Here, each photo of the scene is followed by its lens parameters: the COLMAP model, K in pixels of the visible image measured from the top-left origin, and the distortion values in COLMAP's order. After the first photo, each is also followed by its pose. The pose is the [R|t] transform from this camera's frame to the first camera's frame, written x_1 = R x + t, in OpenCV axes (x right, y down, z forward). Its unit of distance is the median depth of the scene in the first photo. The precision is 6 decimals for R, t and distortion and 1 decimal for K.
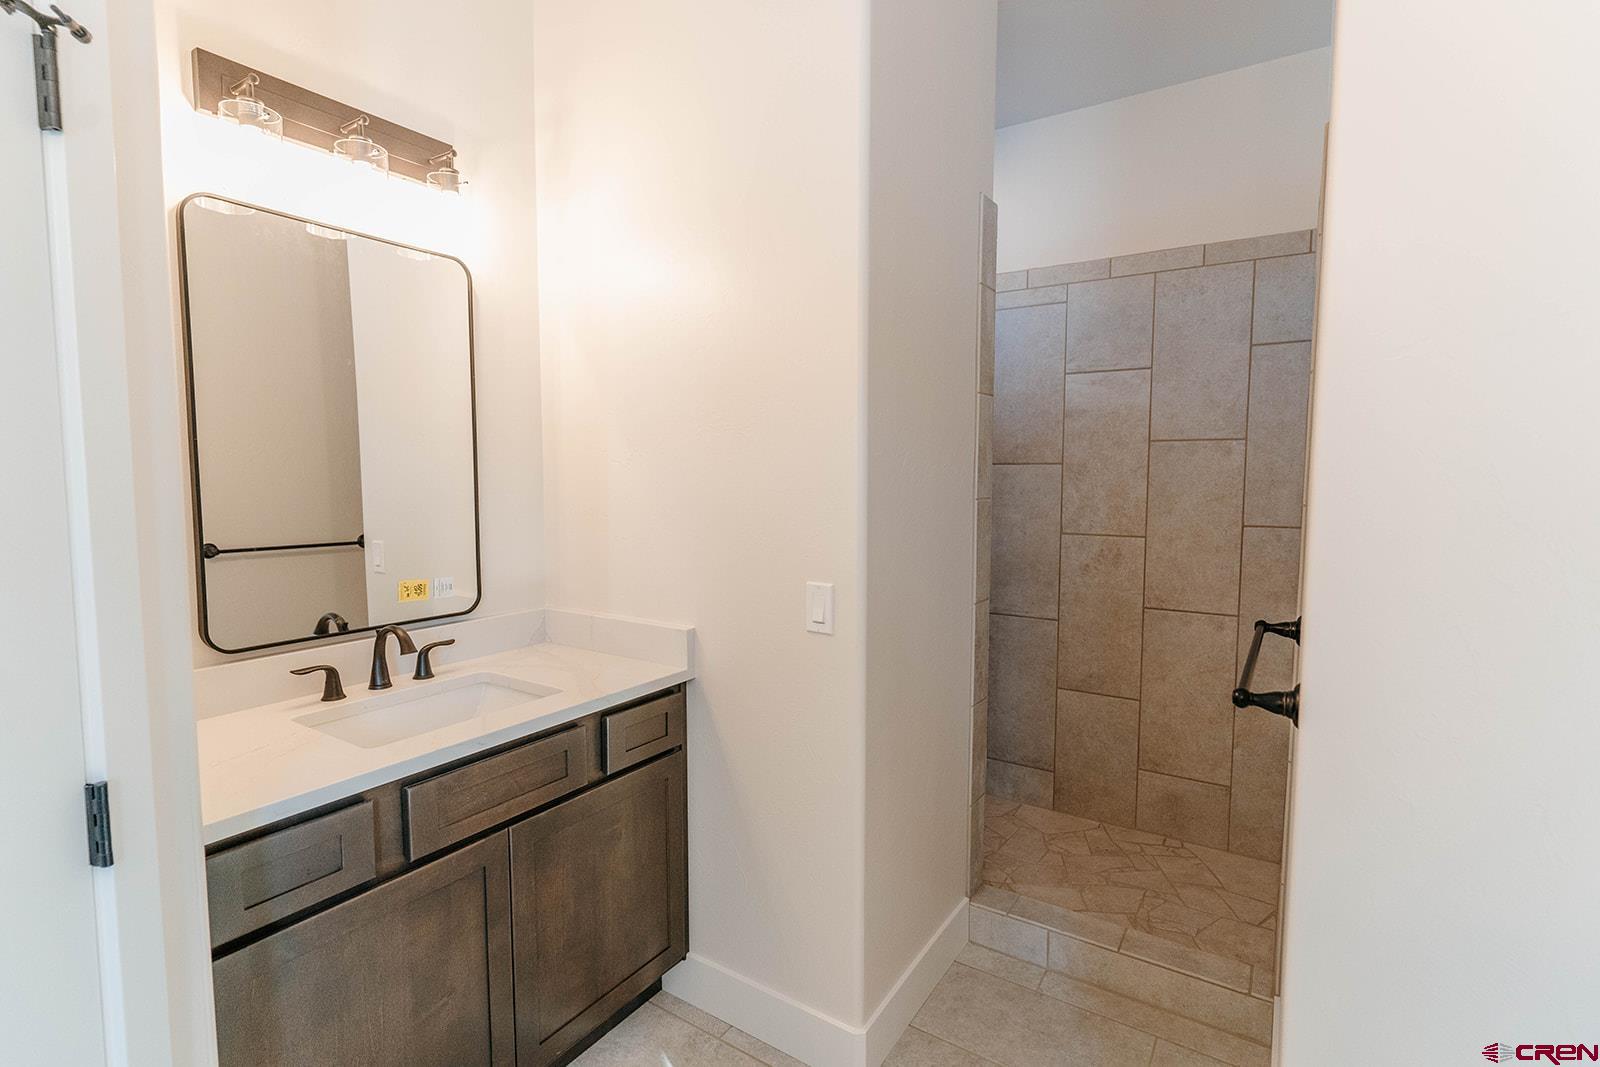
lens RADIAL K [[758.2, 0, 801.5], [0, 758.2, 532.5], [0, 0, 1]] dist [-0.000432, -0.000064]
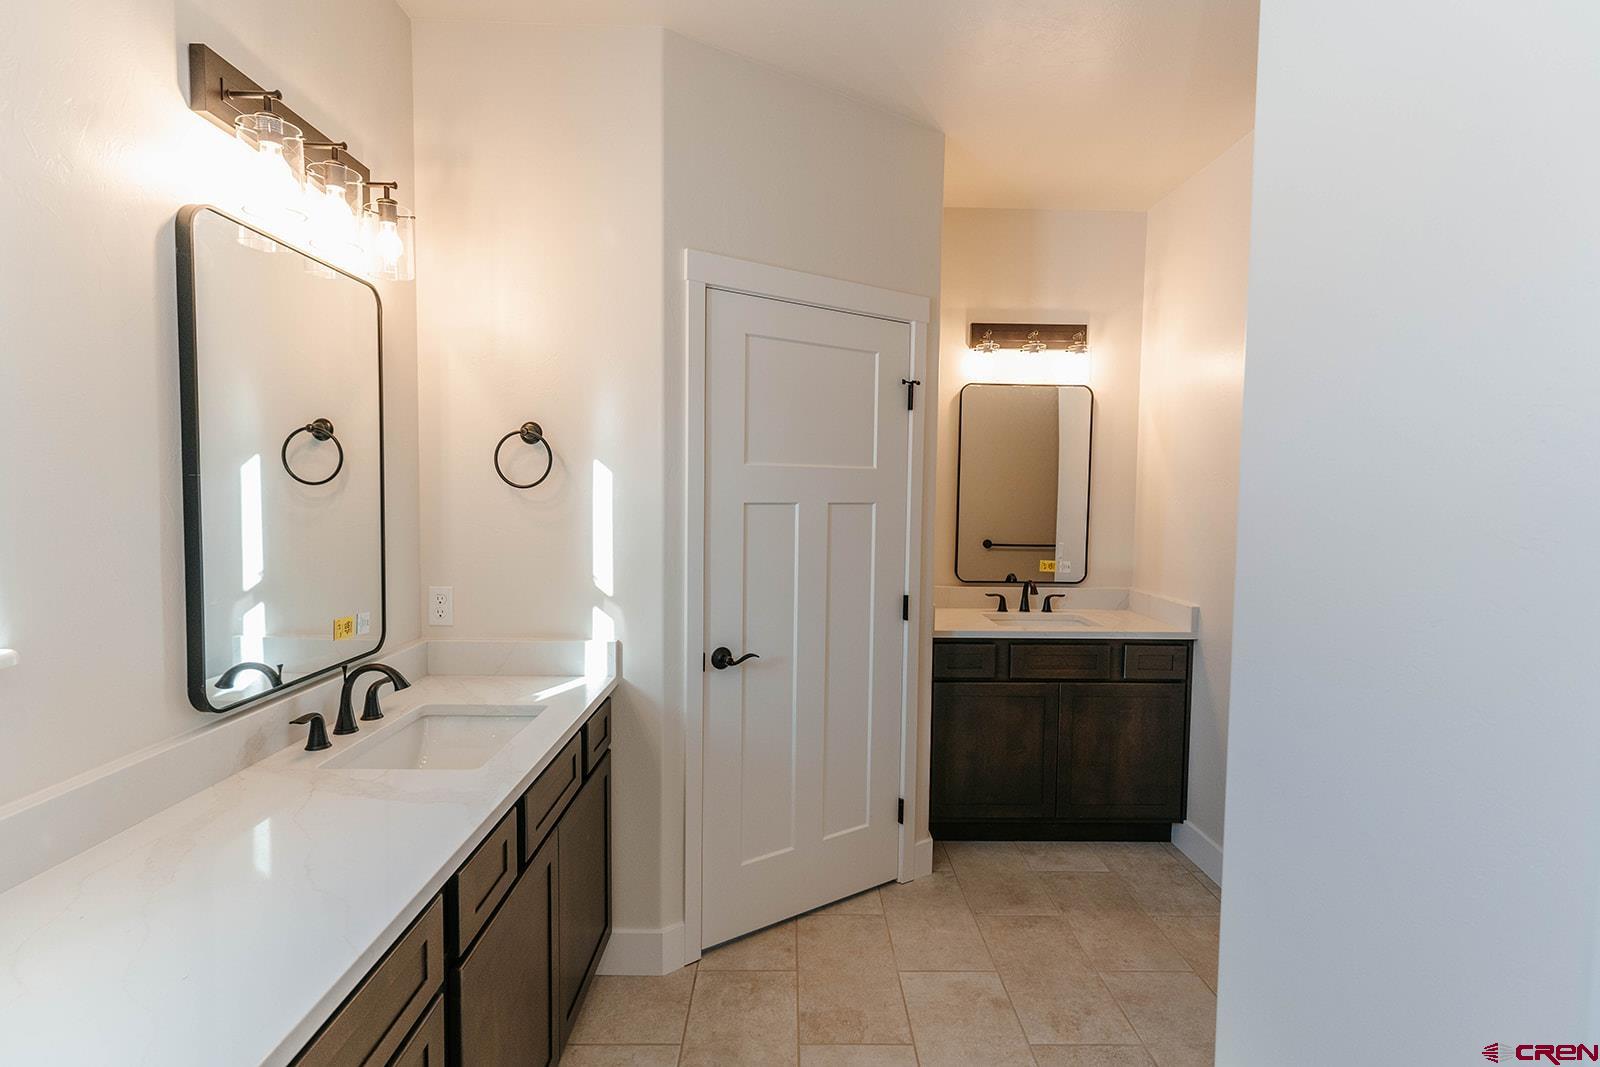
lens RADIAL K [[758.2, 0, 801.5], [0, 758.2, 532.5], [0, 0, 1]] dist [-0.000432, -0.000064]
pose [[0.565295, 0.052714, -0.823203, 0.741267], [-0.077437, 0.996940, 0.010664, 0.022263], [0.821246, 0.057718, 0.567648, -0.621534]]
